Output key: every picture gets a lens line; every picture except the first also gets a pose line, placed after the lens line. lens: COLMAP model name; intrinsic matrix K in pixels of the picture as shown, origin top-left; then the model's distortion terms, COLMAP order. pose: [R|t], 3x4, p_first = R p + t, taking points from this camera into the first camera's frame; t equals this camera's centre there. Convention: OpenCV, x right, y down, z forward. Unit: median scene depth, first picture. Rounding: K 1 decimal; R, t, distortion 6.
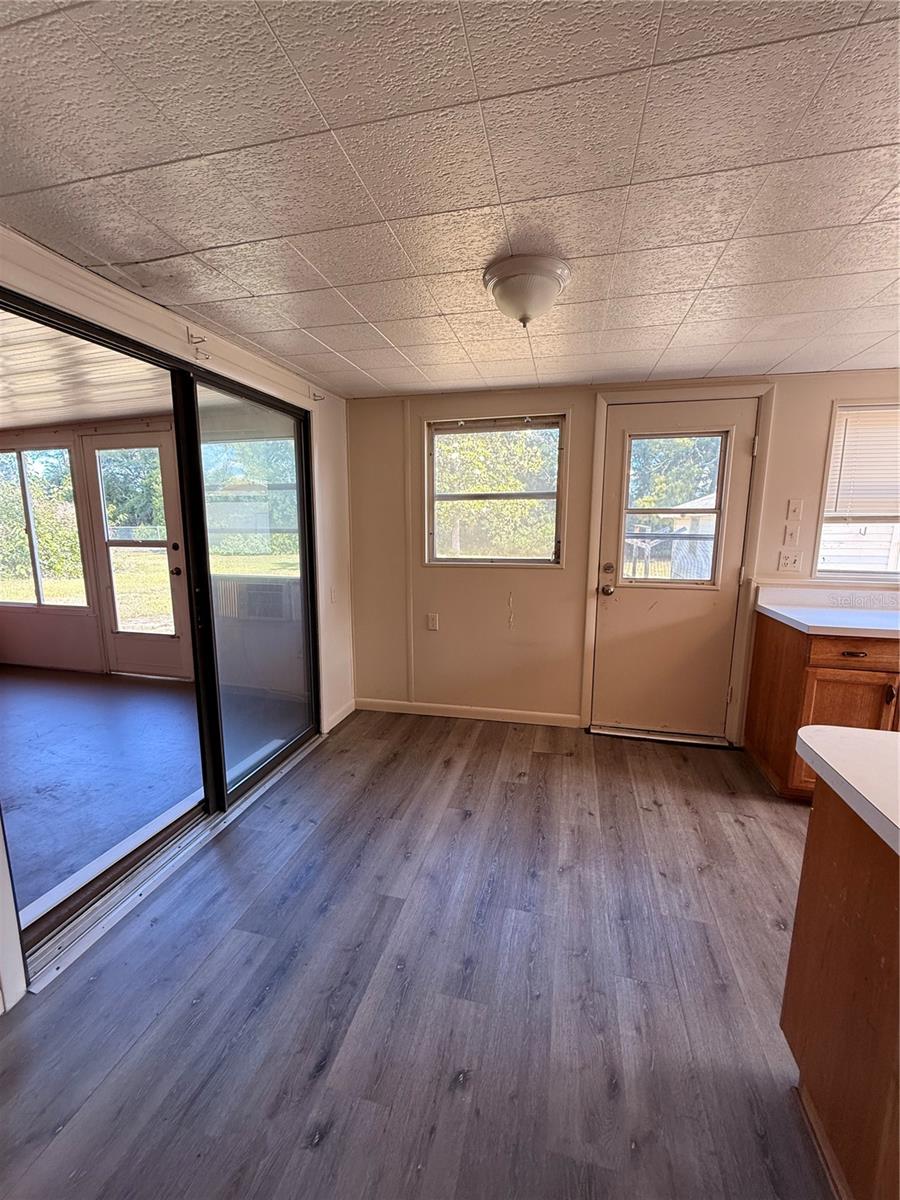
lens RADIAL K [[478.5, 0, 450.0], [0, 478.5, 600.0], [0, 0, 1]] dist [0.000020, 0.000377]
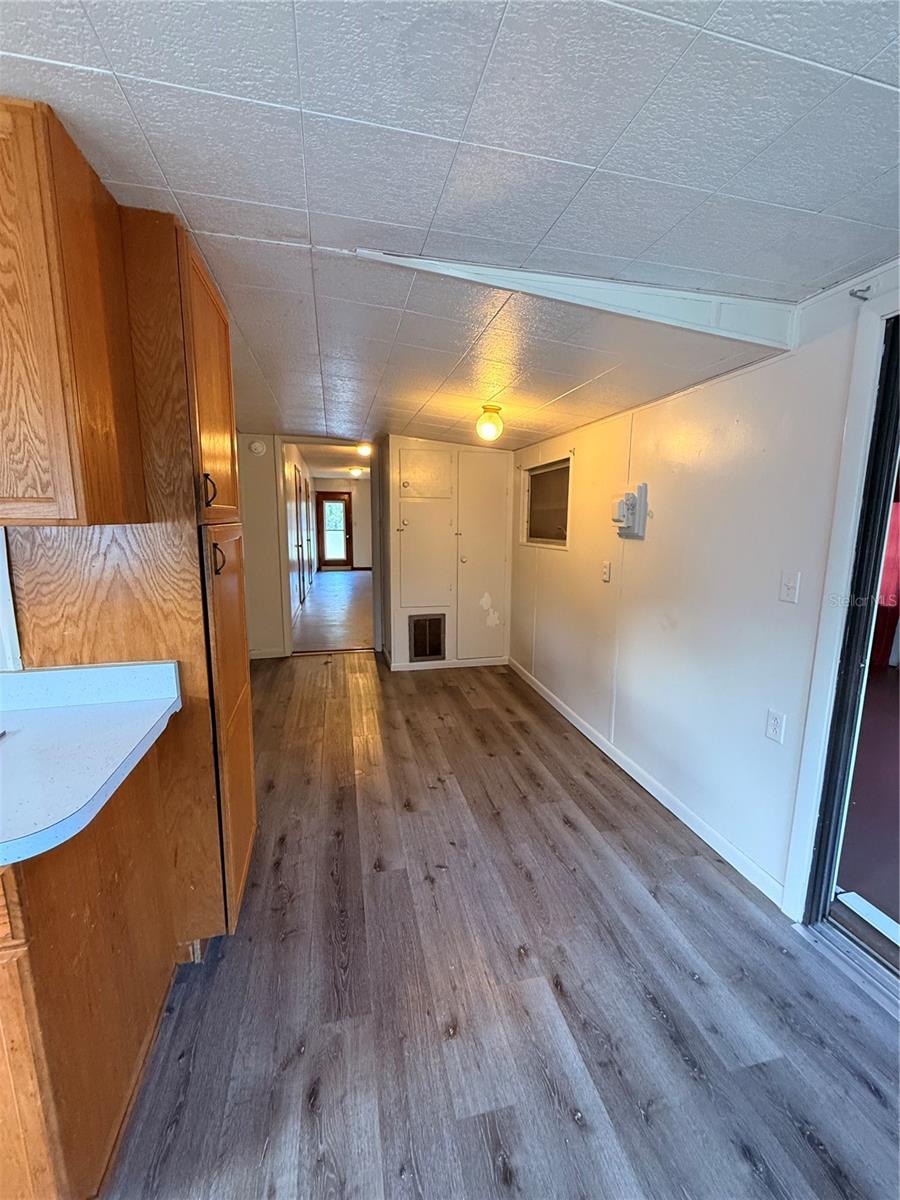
lens RADIAL K [[478.5, 0, 450.0], [0, 478.5, 600.0], [0, 0, 1]] dist [0.000020, 0.000377]
pose [[-0.887190, 0.067112, -0.456497, 0.445200], [-0.084339, 0.949109, 0.303445, -0.281543], [0.453630, 0.307714, -0.836380, 1.545064]]
